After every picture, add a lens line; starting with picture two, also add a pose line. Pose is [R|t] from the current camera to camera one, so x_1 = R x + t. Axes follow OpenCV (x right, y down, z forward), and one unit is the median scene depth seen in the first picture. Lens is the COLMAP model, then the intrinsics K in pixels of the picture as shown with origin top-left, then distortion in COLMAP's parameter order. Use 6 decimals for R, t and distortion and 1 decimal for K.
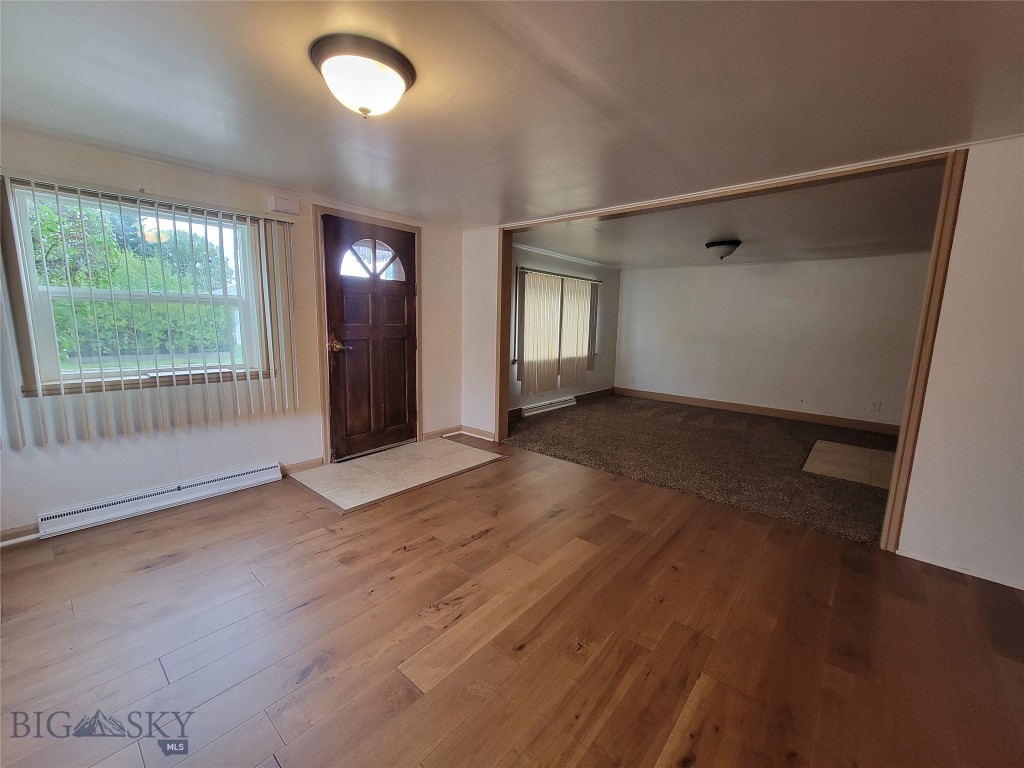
lens RADIAL K [[417.7, 0, 512.0], [0, 417.7, 384.0], [0, 0, 1]] dist [-0.001276, -0.000239]
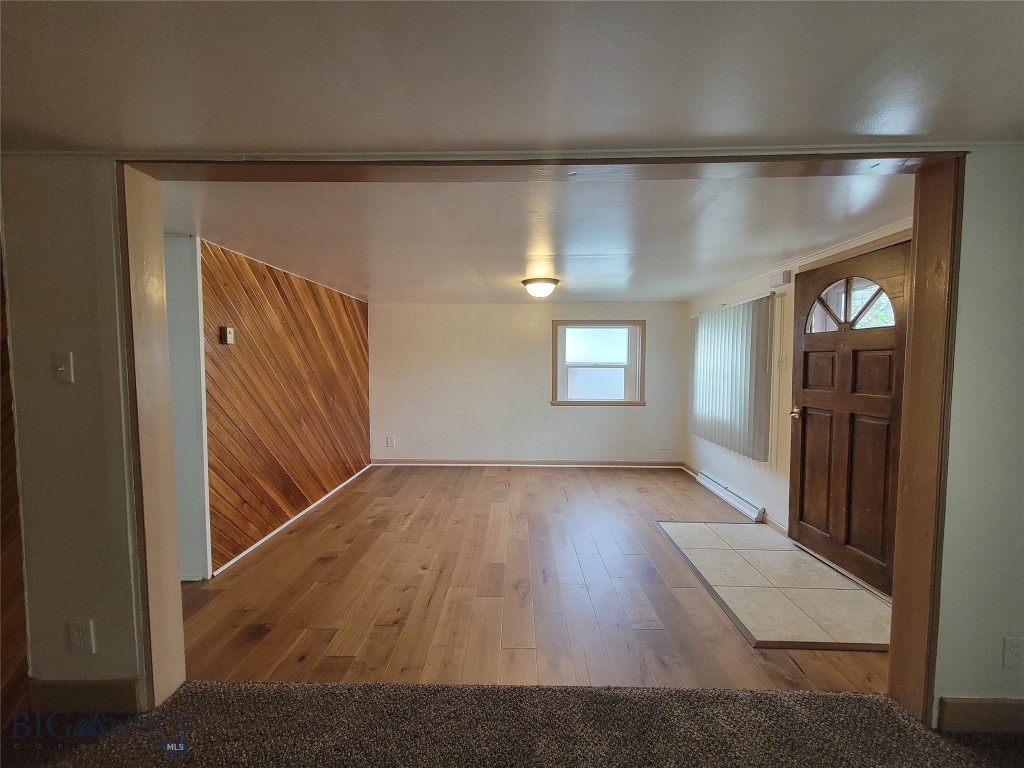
lens RADIAL K [[411.2, 0, 510.7], [0, 411.2, 424.7], [0, 0, 1]] dist [0.004148, 0.000438]
pose [[-0.770275, 0.075706, -0.633202, 0.698196], [-0.112937, 0.961039, 0.252287, -0.249278], [0.627632, 0.265842, -0.731715, 1.442830]]
